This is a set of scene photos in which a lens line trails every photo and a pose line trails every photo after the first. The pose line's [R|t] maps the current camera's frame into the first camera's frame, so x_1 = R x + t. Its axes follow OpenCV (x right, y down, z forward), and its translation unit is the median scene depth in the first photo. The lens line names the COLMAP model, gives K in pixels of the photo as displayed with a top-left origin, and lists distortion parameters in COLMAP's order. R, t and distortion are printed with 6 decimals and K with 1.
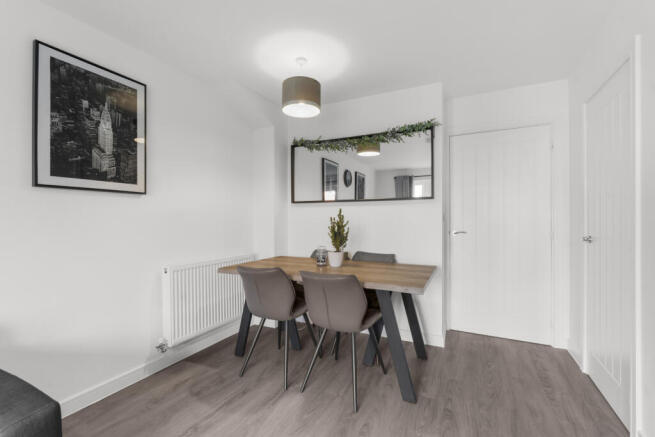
lens RADIAL K [[288.6, 0, 327.1], [0, 288.6, 219.1], [0, 0, 1]] dist [-0.005735, 0.002928]
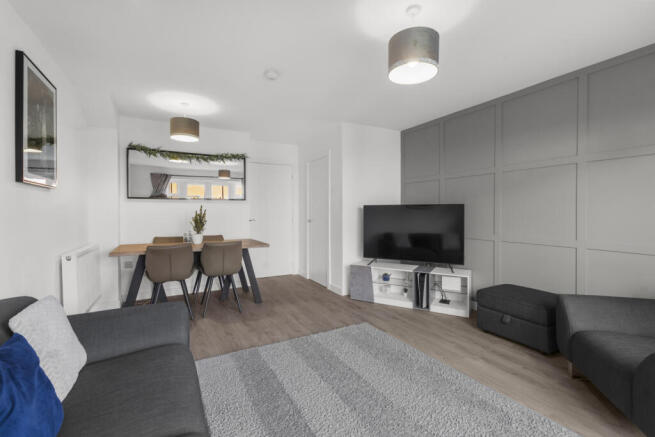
lens RADIAL K [[288.6, 0, 329.7], [0, 288.6, 215.5], [0, 0, 1]] dist [-0.005735, 0.002928]
pose [[0.566834, -0.006738, 0.823804, -0.933421], [0.003276, 0.999977, 0.005925, 0.012598], [-0.823825, -0.000659, 0.566843, -0.465114]]
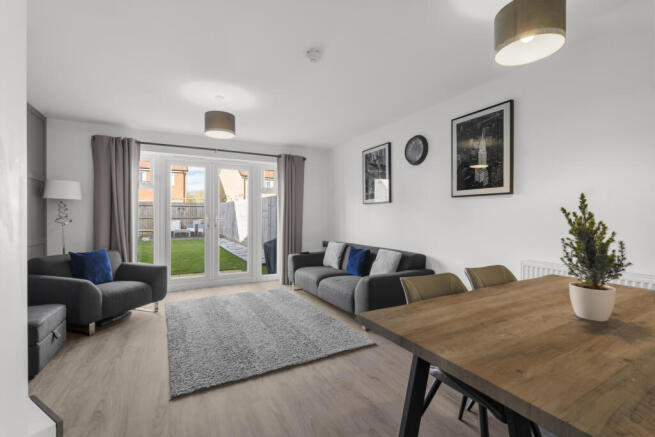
lens RADIAL K [[288.6, 0, 326.5], [0, 288.6, 215.7], [0, 0, 1]] dist [-0.005735, 0.002928]
pose [[-0.572872, 0.006085, -0.819623, 0.758856], [-0.000577, 0.999969, 0.007828, -0.006630], [0.819645, 0.004958, -0.572850, 1.062158]]
